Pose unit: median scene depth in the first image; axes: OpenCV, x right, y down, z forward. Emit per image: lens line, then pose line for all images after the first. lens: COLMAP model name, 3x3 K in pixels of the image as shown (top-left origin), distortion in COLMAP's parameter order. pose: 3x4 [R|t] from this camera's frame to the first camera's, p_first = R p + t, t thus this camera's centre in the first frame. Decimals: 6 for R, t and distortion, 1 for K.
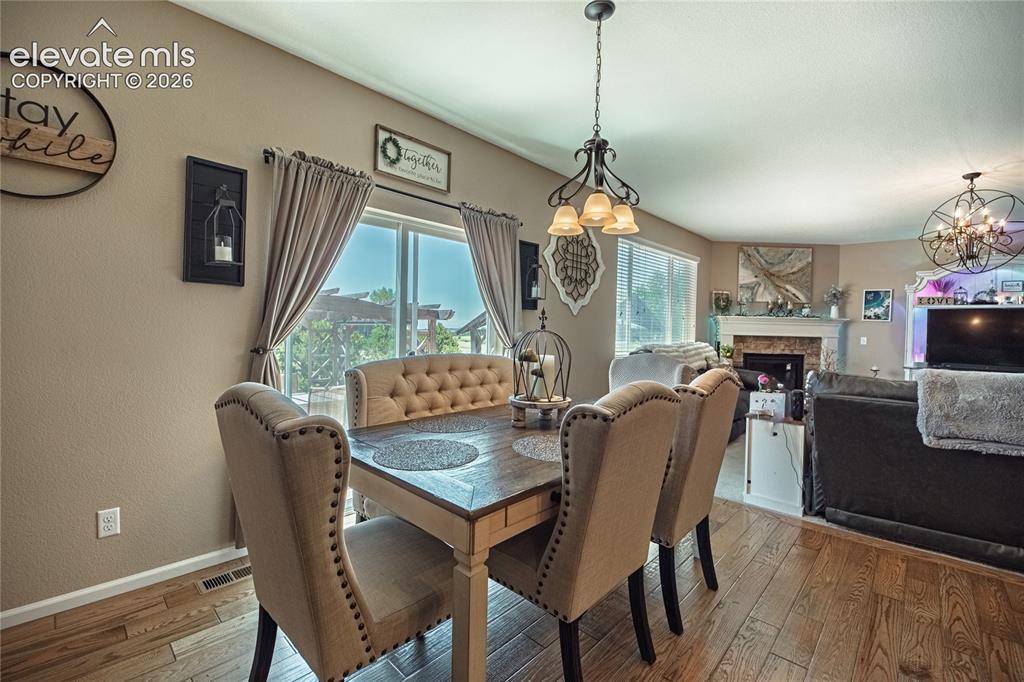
lens RADIAL K [[438.9, 0, 509.9], [0, 438.9, 327.7], [0, 0, 1]] dist [0.019579, -0.018388]
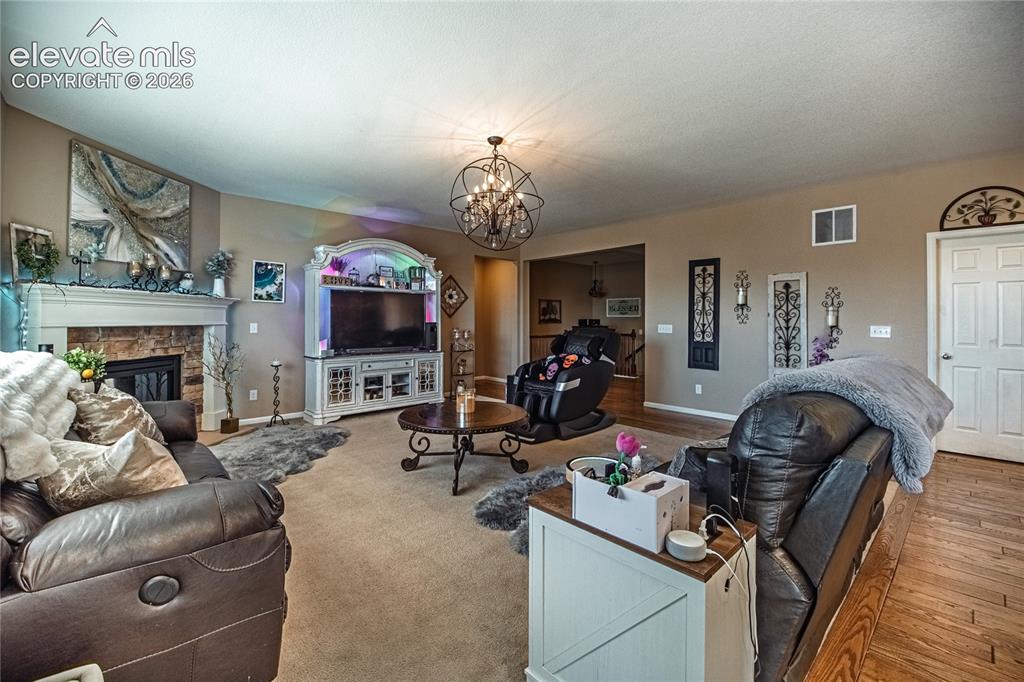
lens RADIAL K [[431.9, 0, 510.2], [0, 431.9, 318.0], [0, 0, 1]] dist [0.021452, -0.023938]
pose [[0.070318, -0.019503, 0.997334, 0.109730], [0.001350, 0.999810, 0.019456, -0.001409], [-0.997524, -0.000022, 0.070331, 0.595869]]
